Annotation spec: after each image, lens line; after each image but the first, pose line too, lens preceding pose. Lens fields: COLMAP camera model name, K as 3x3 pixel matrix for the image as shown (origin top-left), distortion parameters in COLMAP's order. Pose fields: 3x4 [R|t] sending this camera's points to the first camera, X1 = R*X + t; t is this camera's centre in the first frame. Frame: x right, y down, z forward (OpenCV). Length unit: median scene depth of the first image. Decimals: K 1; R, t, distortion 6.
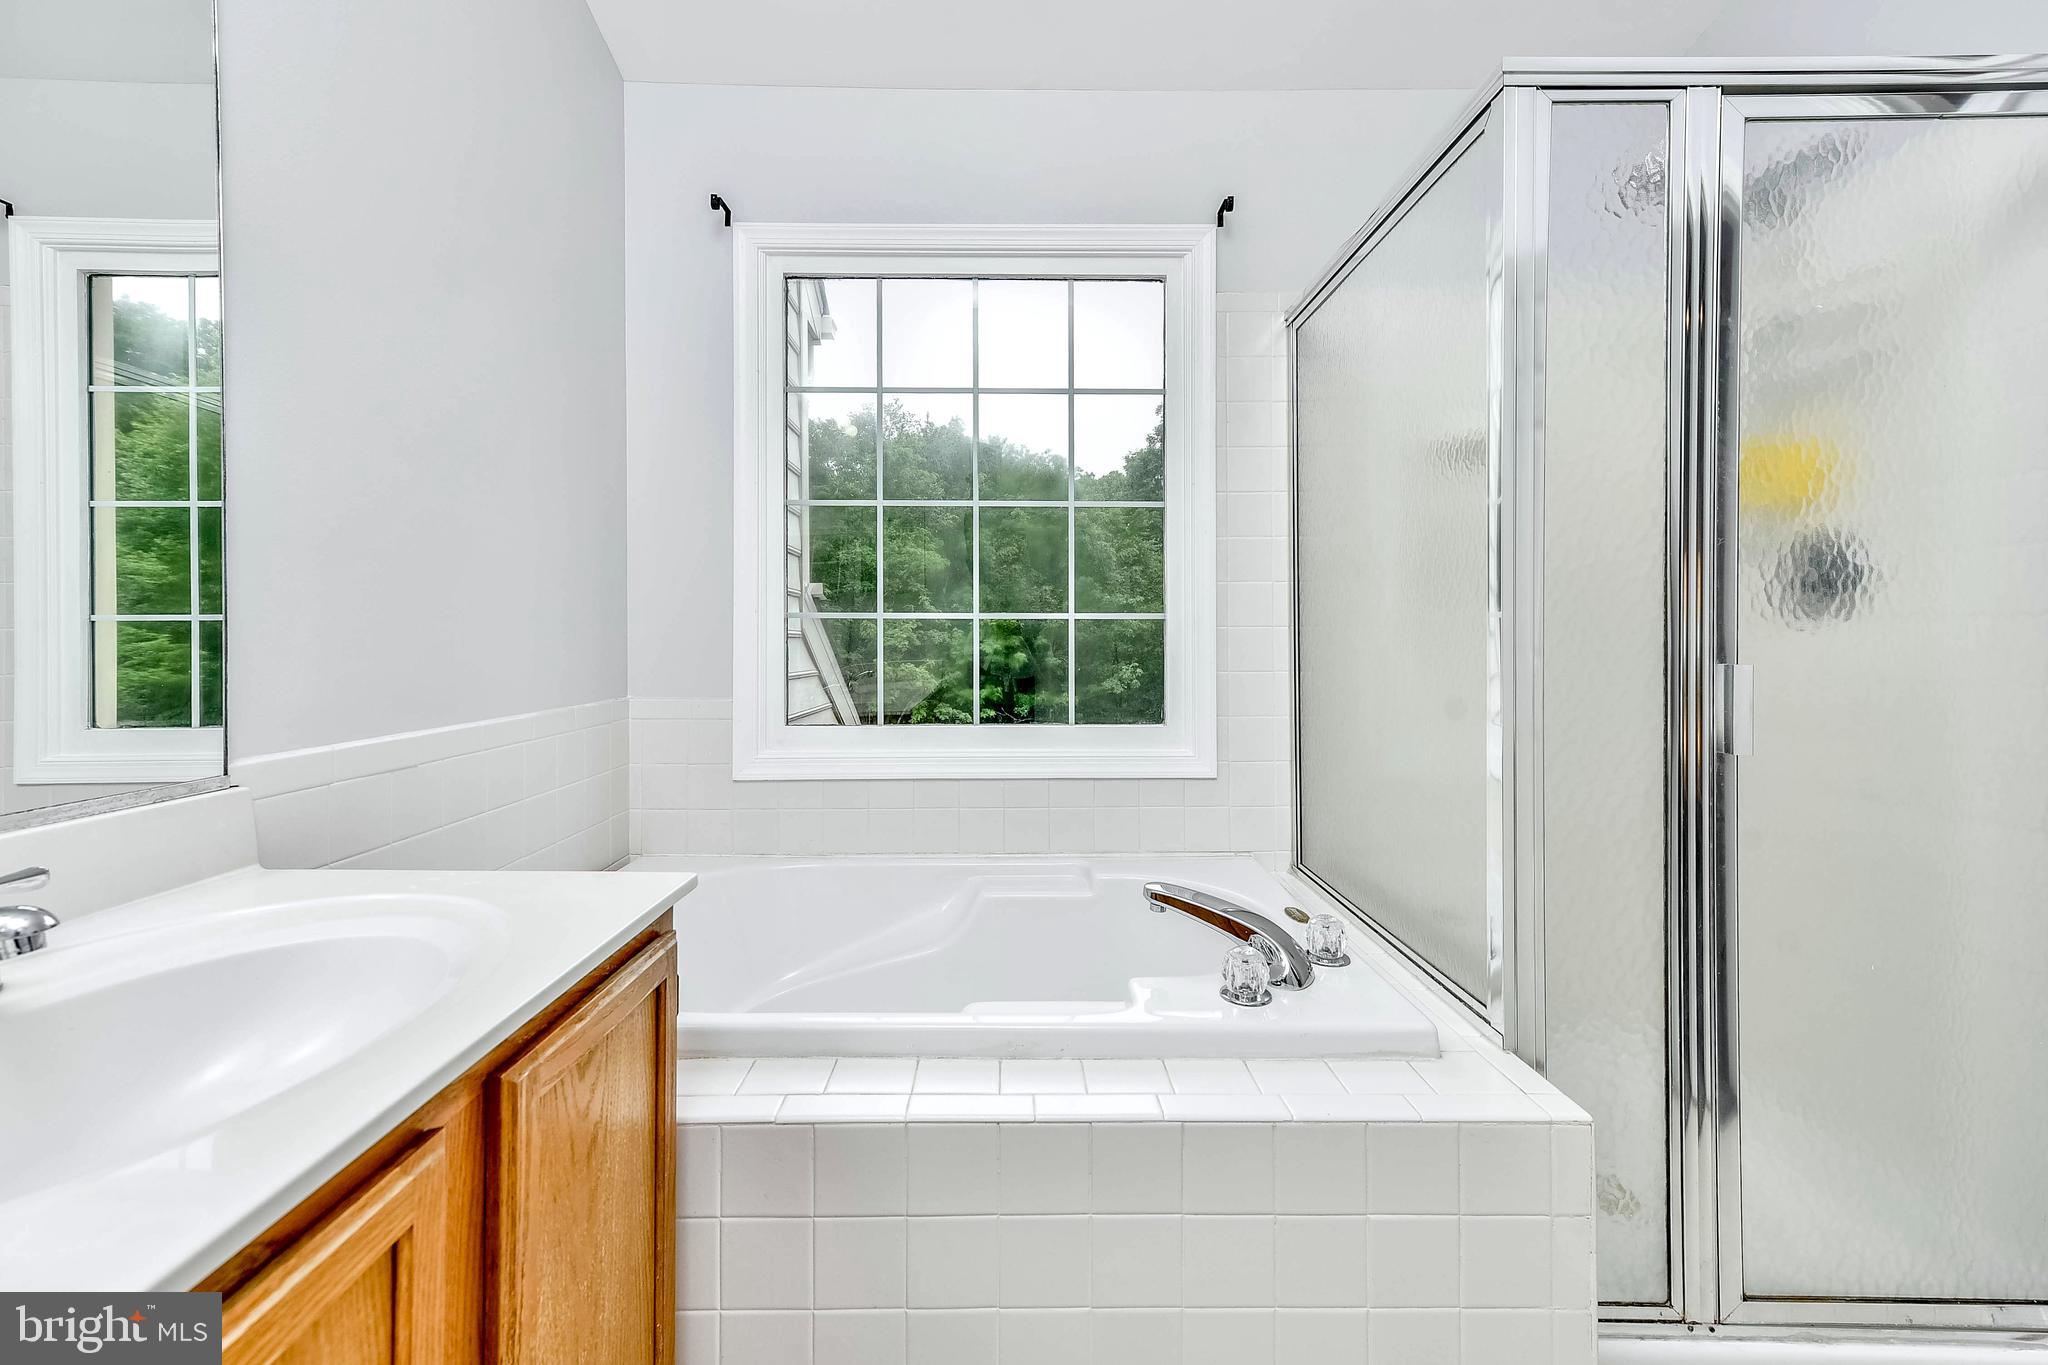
lens RADIAL K [[826.0, 0, 1026.5], [0, 826.0, 640.6], [0, 0, 1]] dist [0.011334, 0.000895]
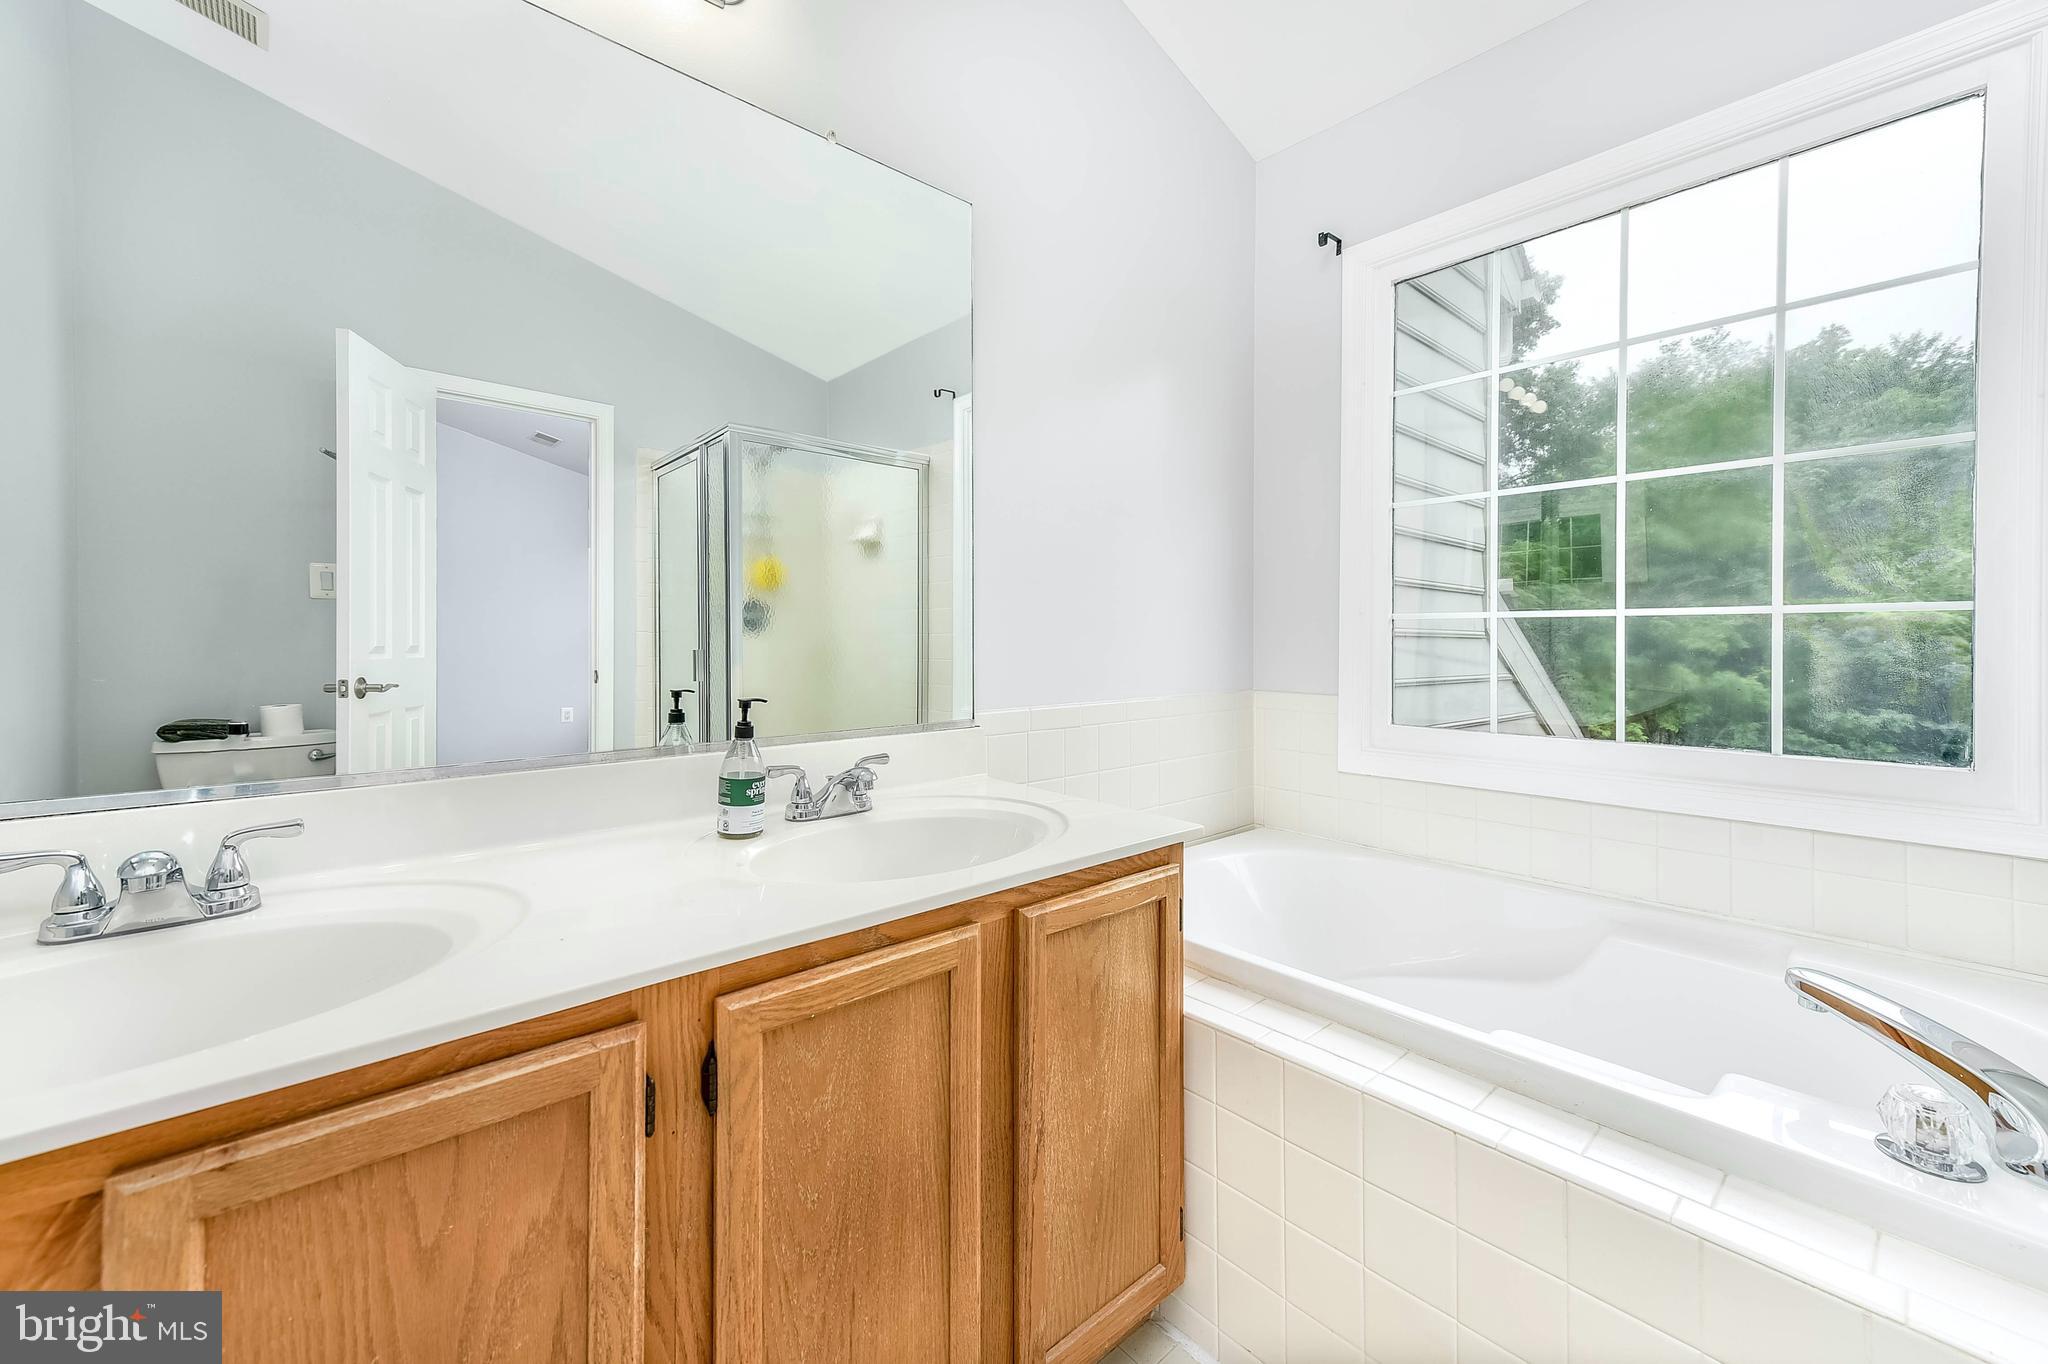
lens RADIAL K [[826.0, 0, 1023.1], [0, 826.0, 645.8], [0, 0, 1]] dist [0.011334, 0.000895]
pose [[0.651993, 0.005602, -0.758205, 0.264192], [-0.001683, 0.999981, 0.005941, 0.000811], [0.758224, -0.002598, 0.651990, -0.017406]]
